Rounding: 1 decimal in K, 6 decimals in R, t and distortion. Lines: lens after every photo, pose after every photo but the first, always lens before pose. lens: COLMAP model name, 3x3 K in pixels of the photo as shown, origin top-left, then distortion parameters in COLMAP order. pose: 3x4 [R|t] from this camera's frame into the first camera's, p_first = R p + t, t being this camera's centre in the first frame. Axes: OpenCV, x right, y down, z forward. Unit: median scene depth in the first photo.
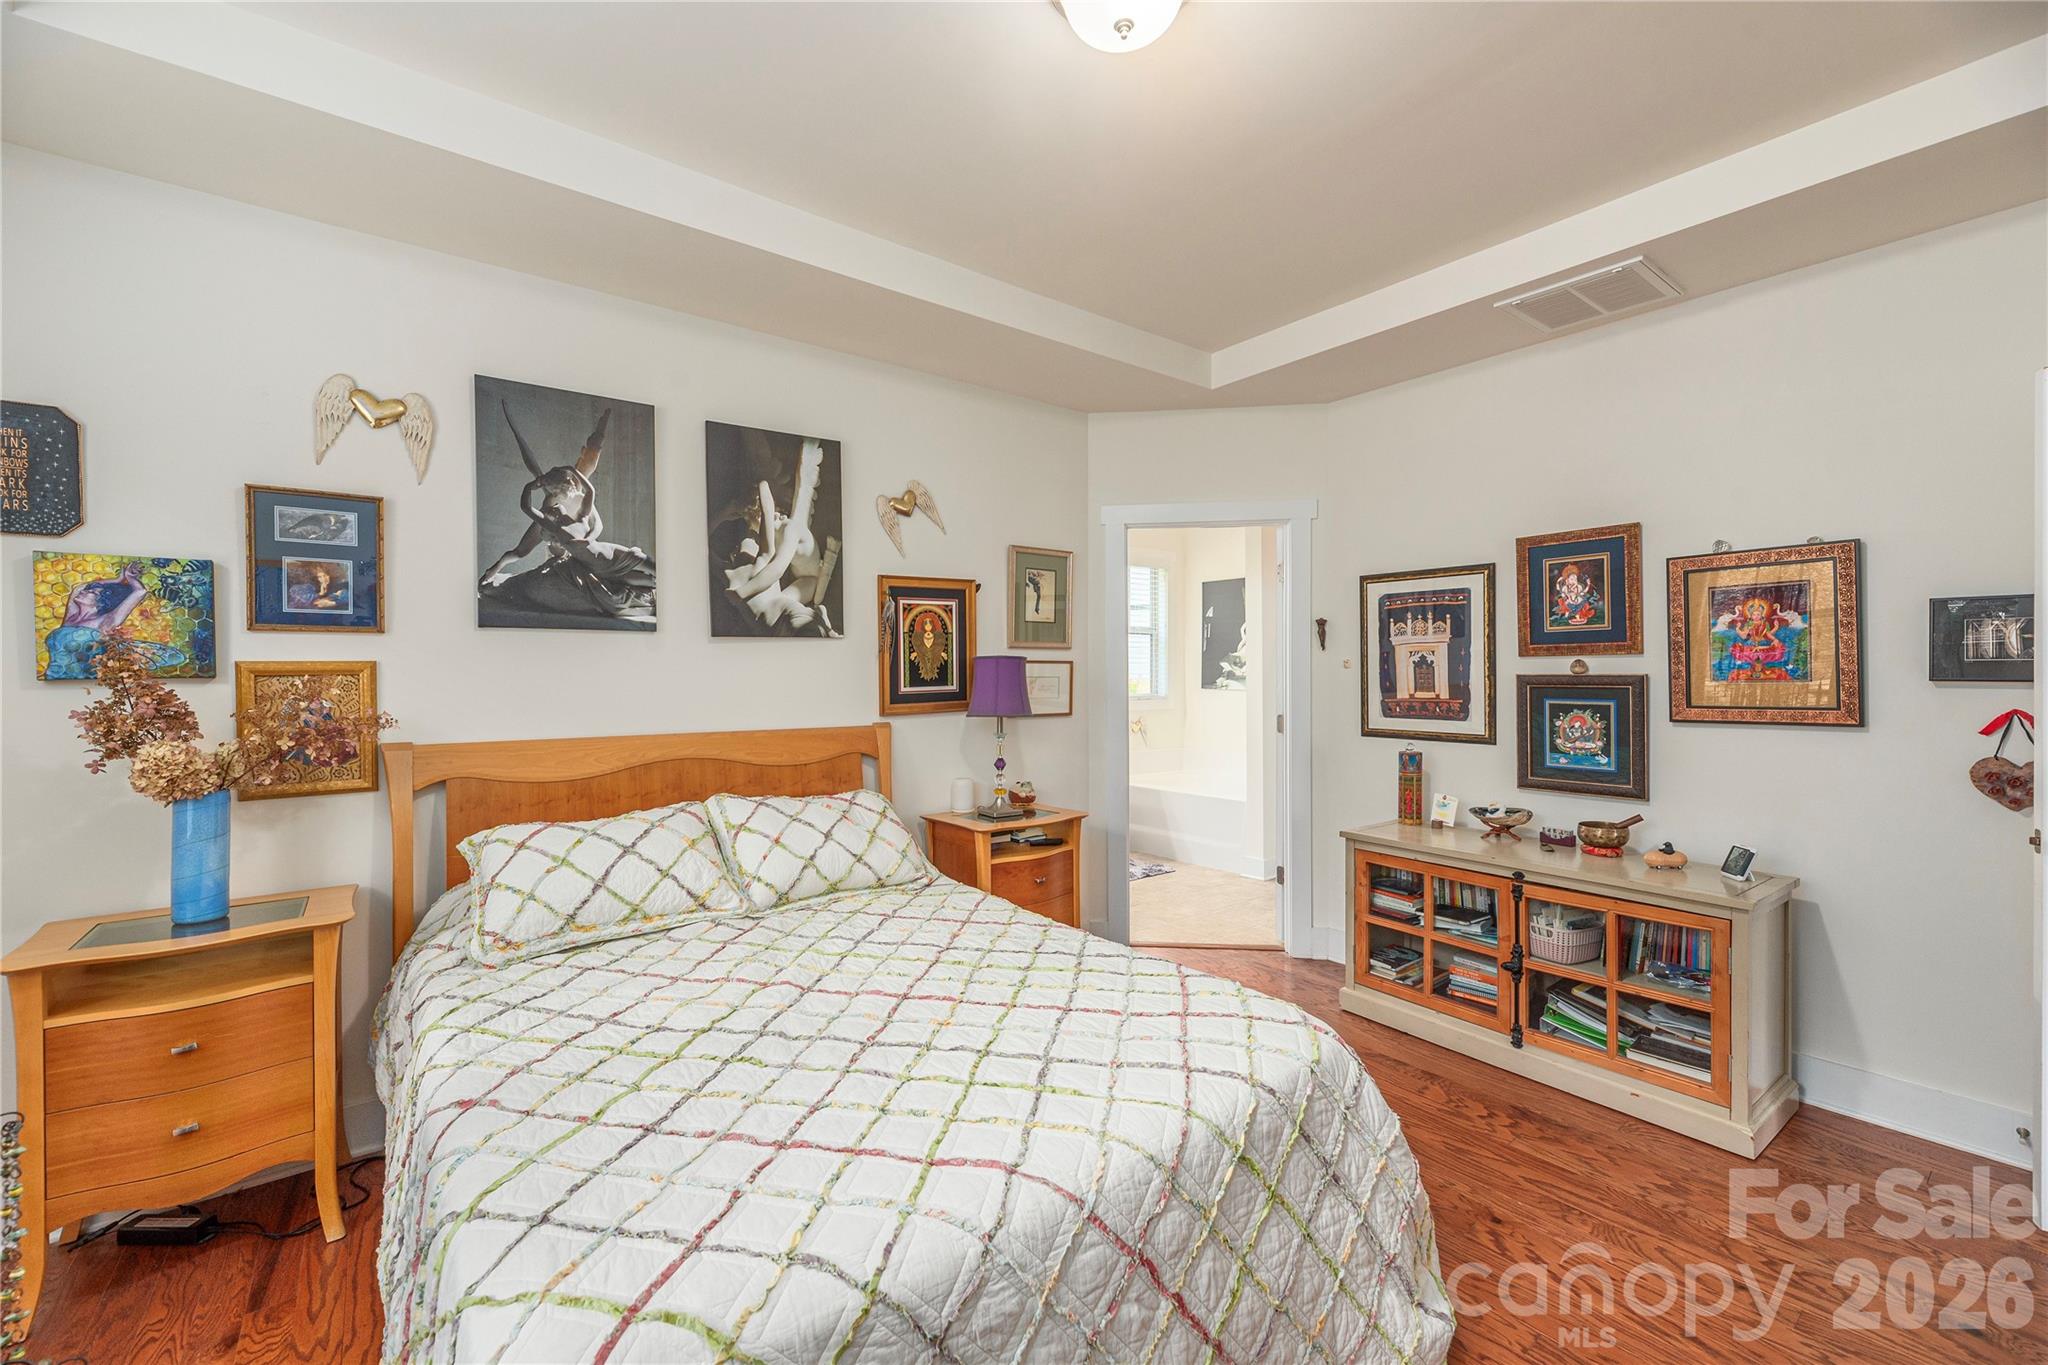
lens RADIAL K [[828.9, 0, 1022.3], [0, 828.9, 681.5], [0, 0, 1]] dist [-0.001589, 0.000189]
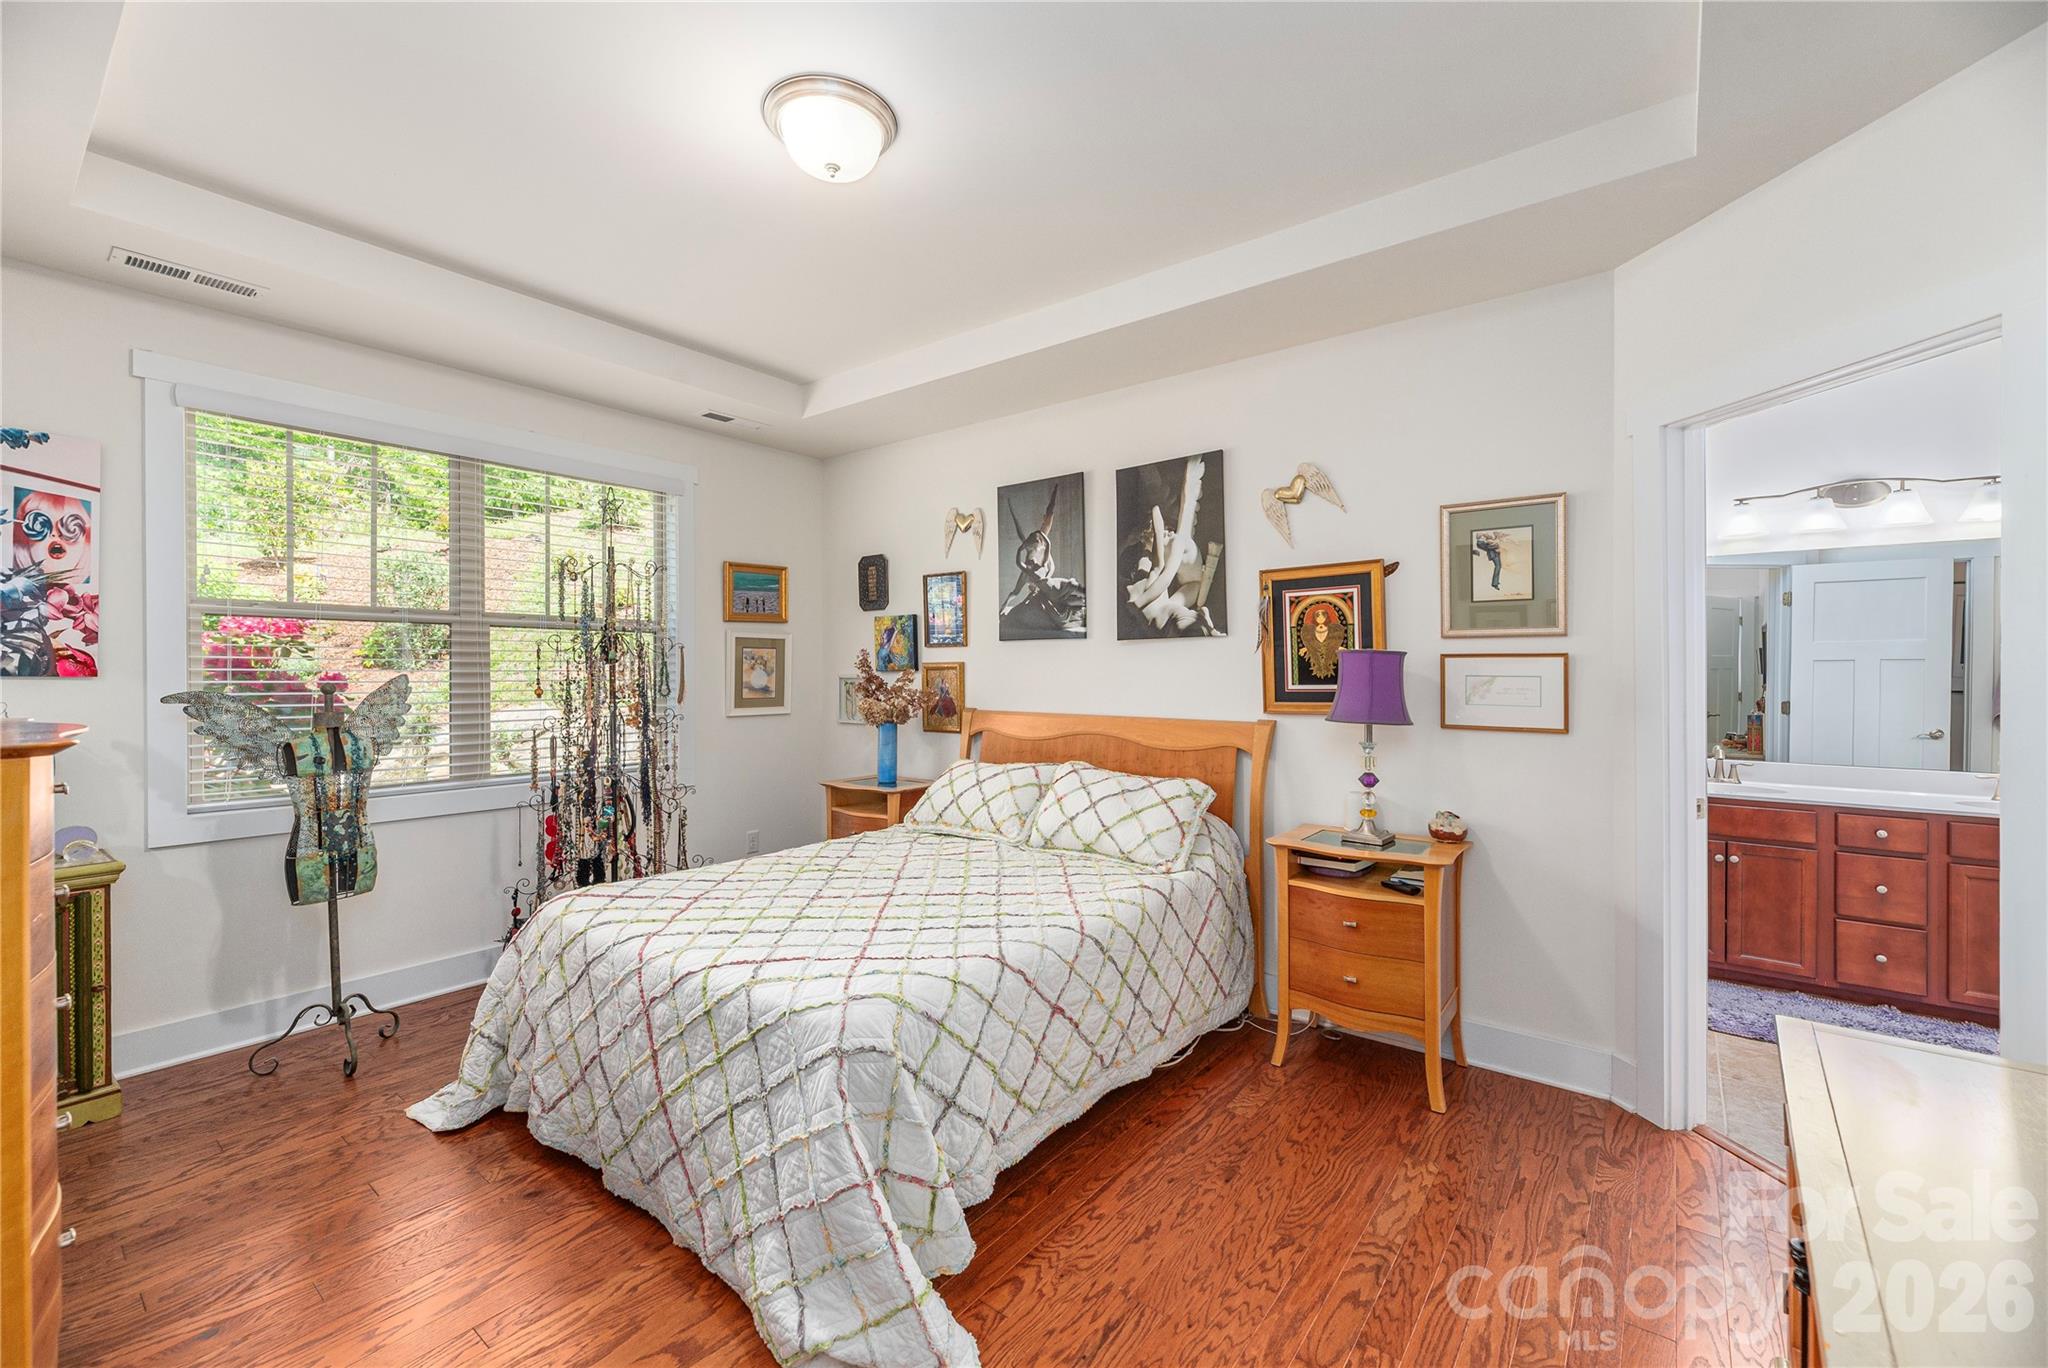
lens RADIAL K [[828.9, 0, 1022.3], [0, 828.9, 683.0], [0, 0, 1]] dist [-0.001589, 0.000189]
pose [[0.253203, 0.024534, -0.967102, 0.780471], [-0.007156, 0.999699, 0.023488, -0.016847], [0.967387, 0.000973, 0.253303, 0.514310]]
